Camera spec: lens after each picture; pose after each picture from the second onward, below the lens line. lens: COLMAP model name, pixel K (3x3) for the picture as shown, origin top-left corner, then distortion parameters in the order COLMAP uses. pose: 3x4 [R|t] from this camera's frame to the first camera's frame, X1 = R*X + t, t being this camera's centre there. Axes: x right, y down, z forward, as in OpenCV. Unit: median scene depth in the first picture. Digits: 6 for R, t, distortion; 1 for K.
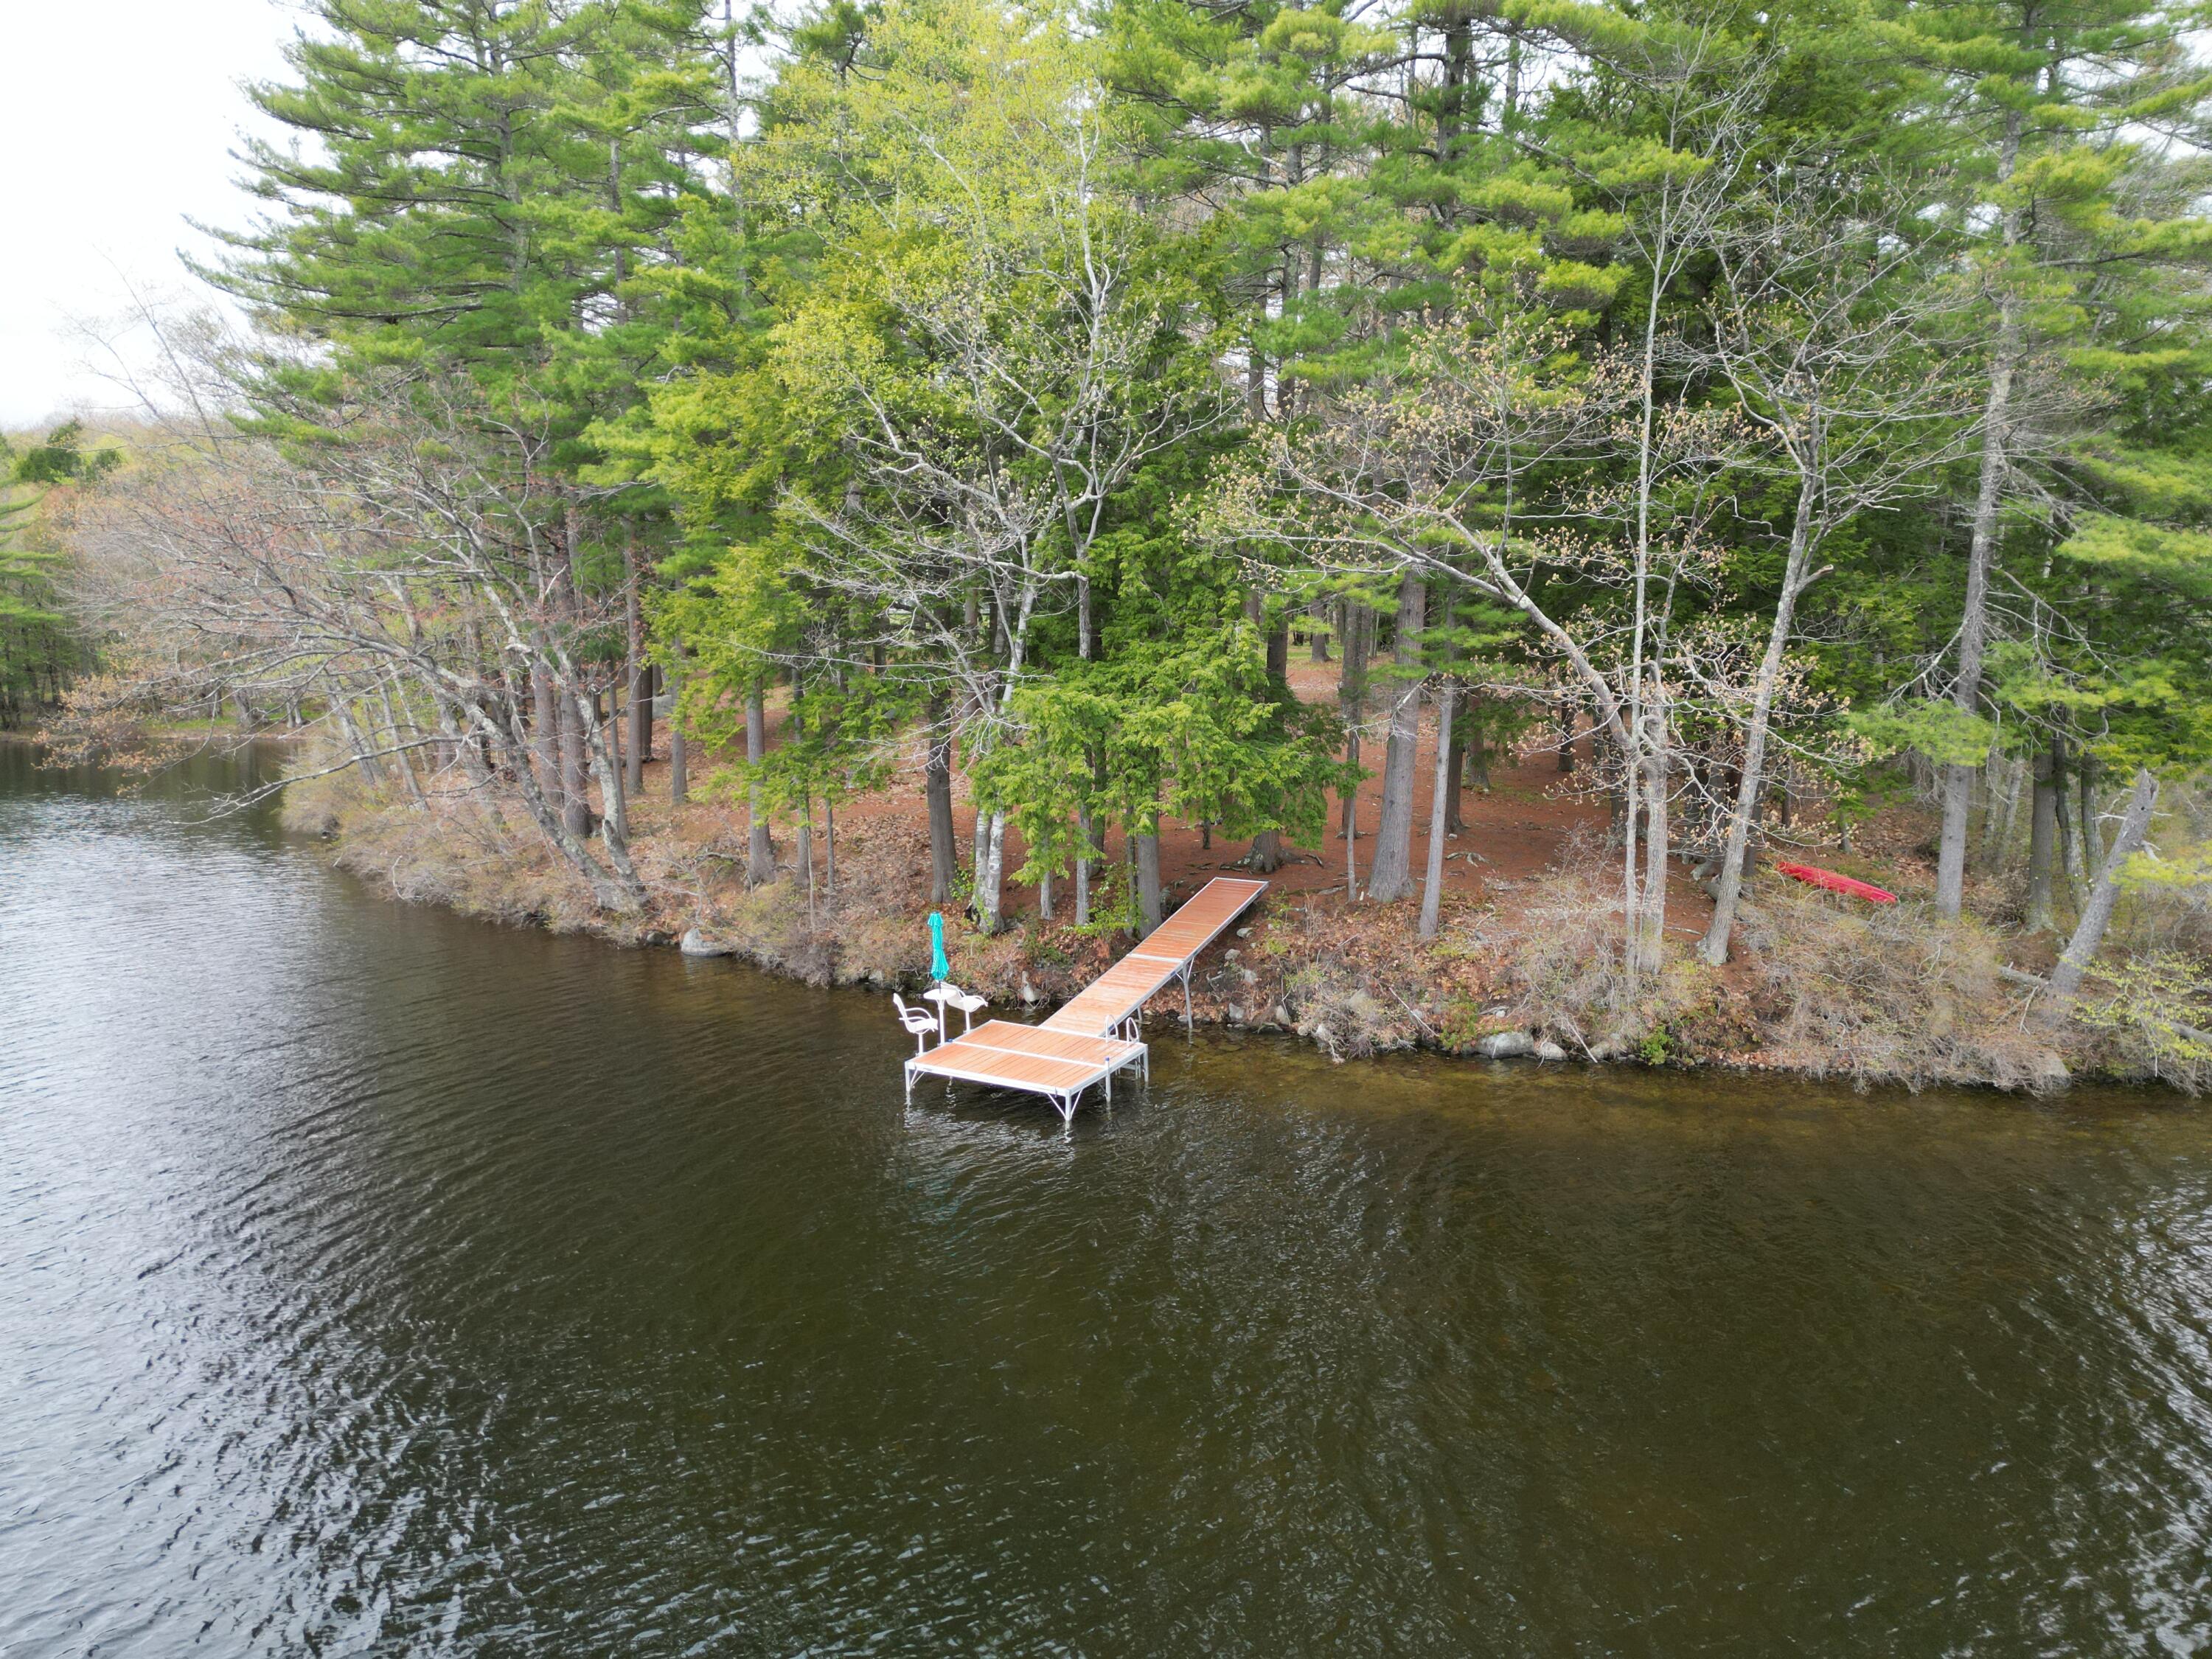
lens RADIAL K [[1551.8, 0, 1106.0], [0, 1551.8, 829.5], [0, 0, 1]] dist [0.005643, 0.000372]
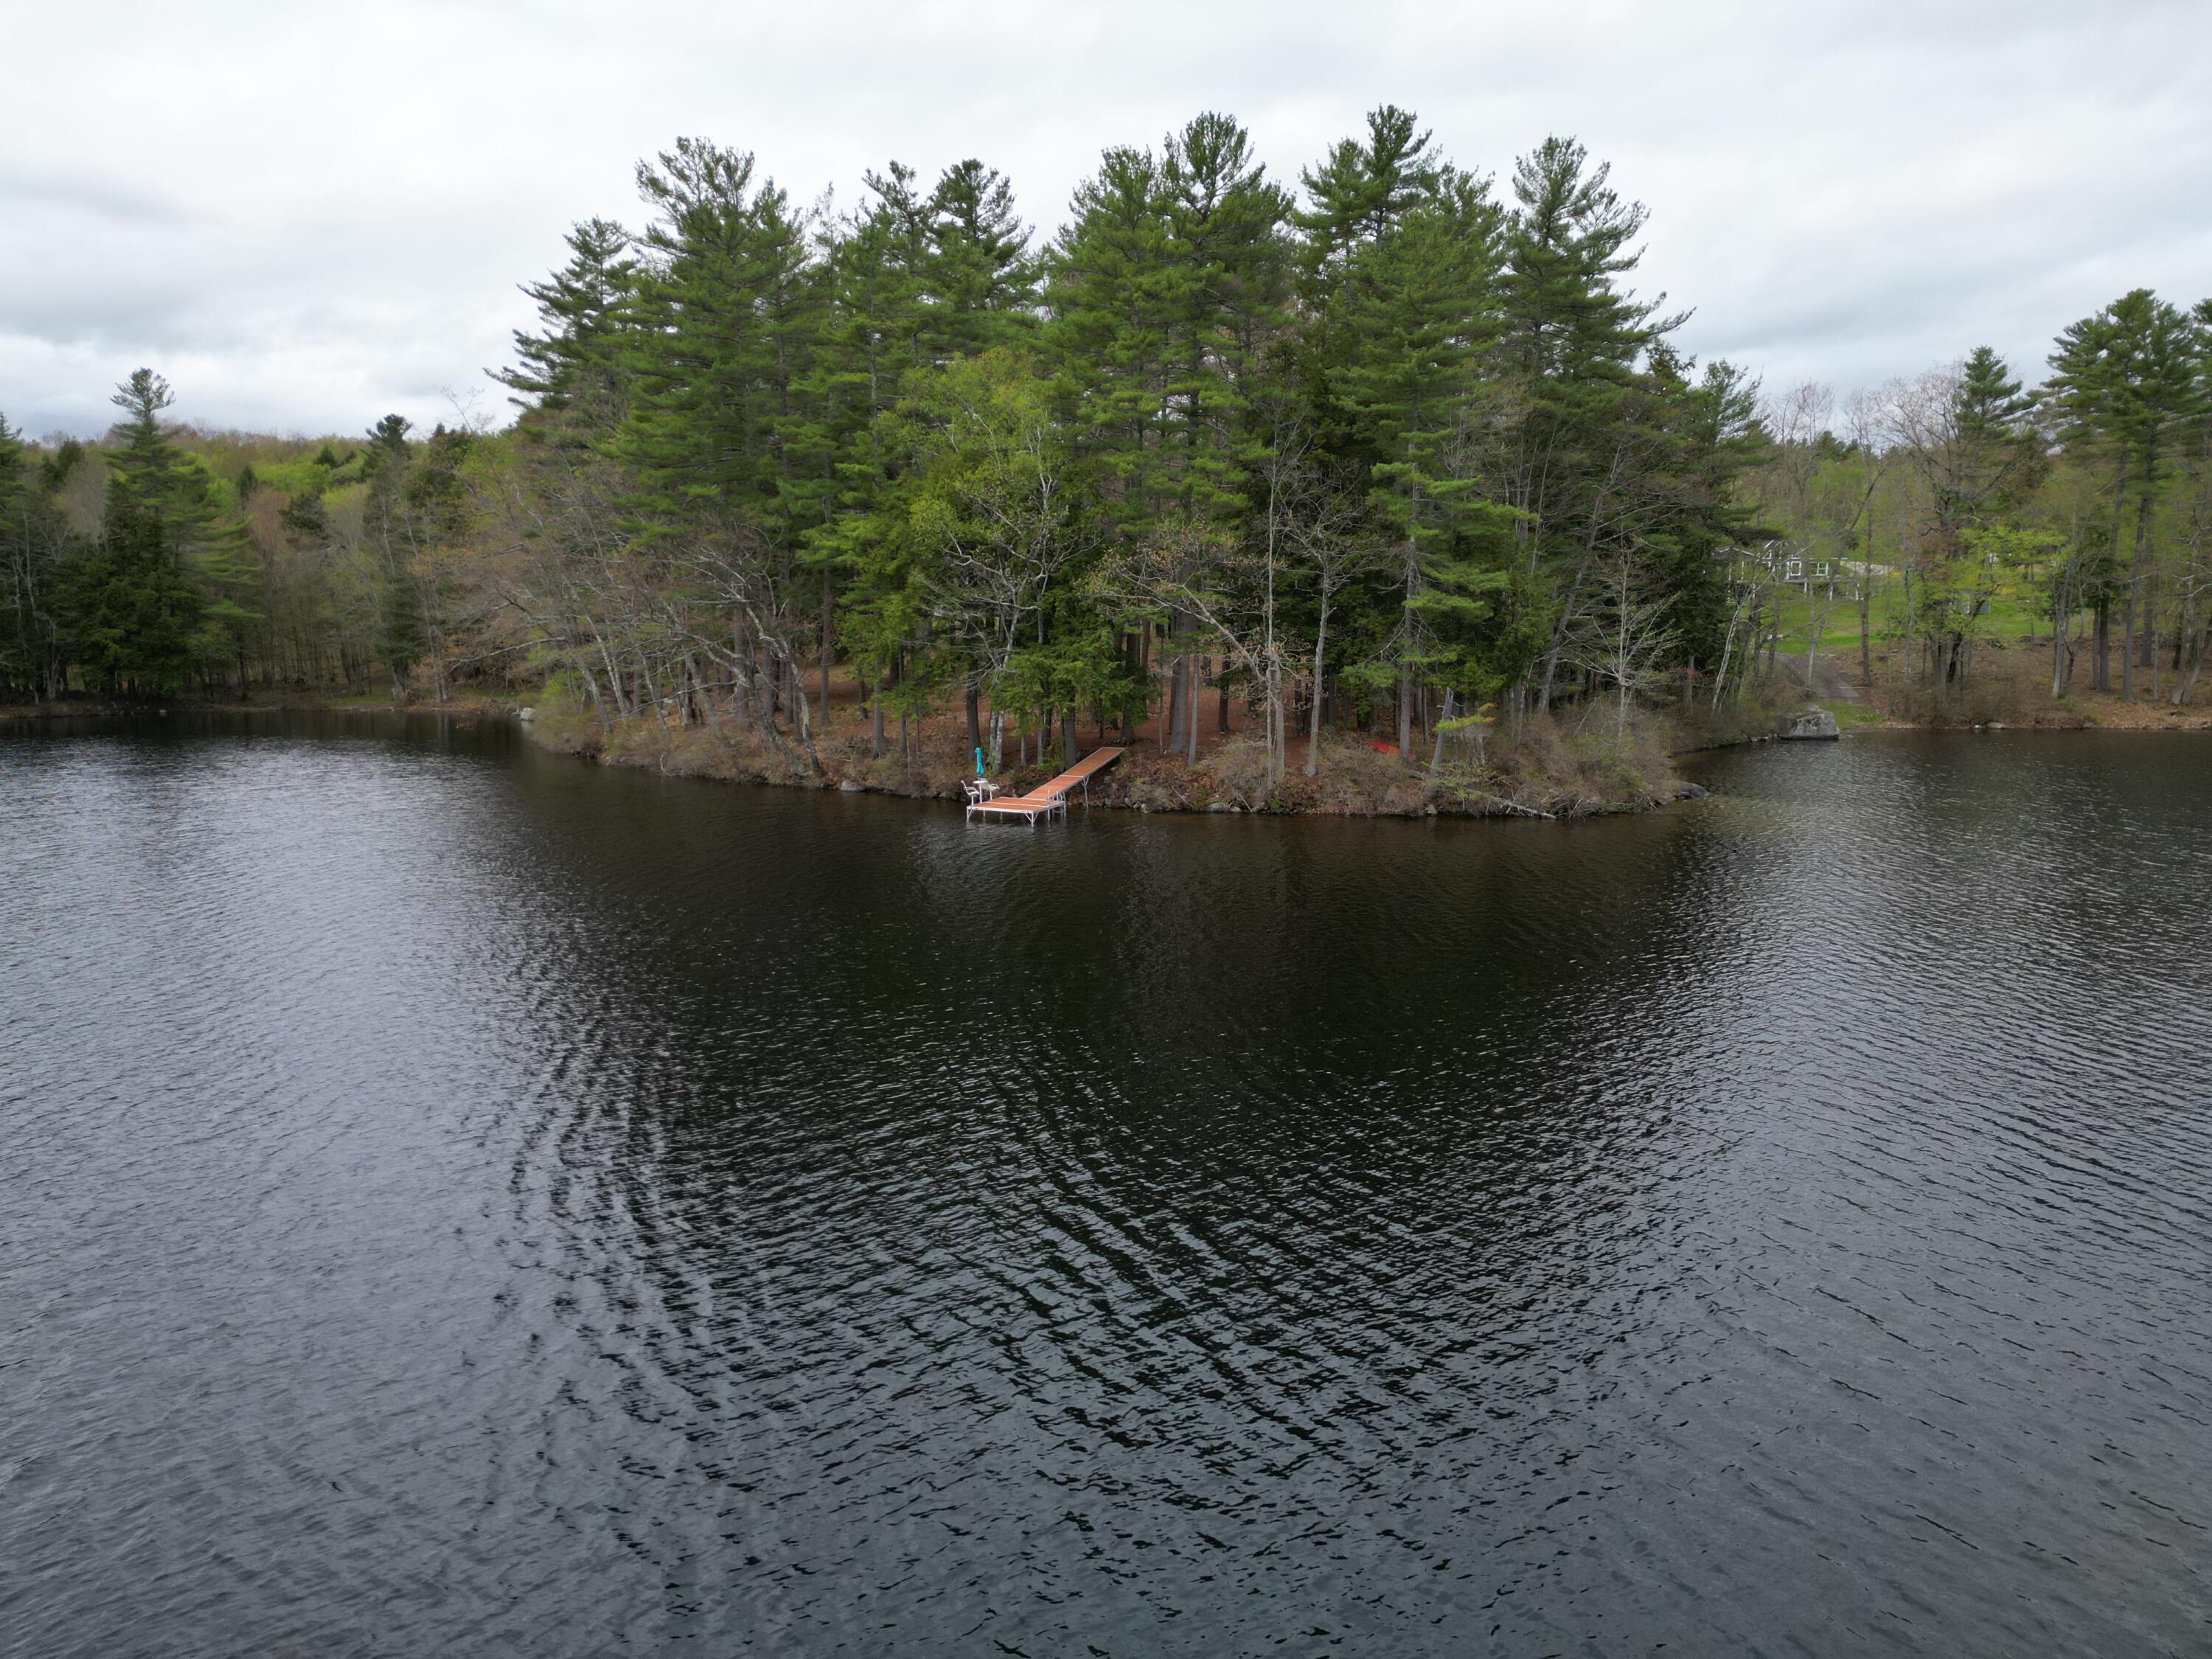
lens RADIAL K [[1551.8, 0, 1106.0], [0, 1551.8, 829.5], [0, 0, 1]] dist [0.005643, 0.000372]
pose [[0.999821, 0.001653, 0.018834, 0.041266], [-0.001689, 0.999997, 0.001878, 0.164781], [-0.018831, -0.001909, 0.999821, -1.334306]]
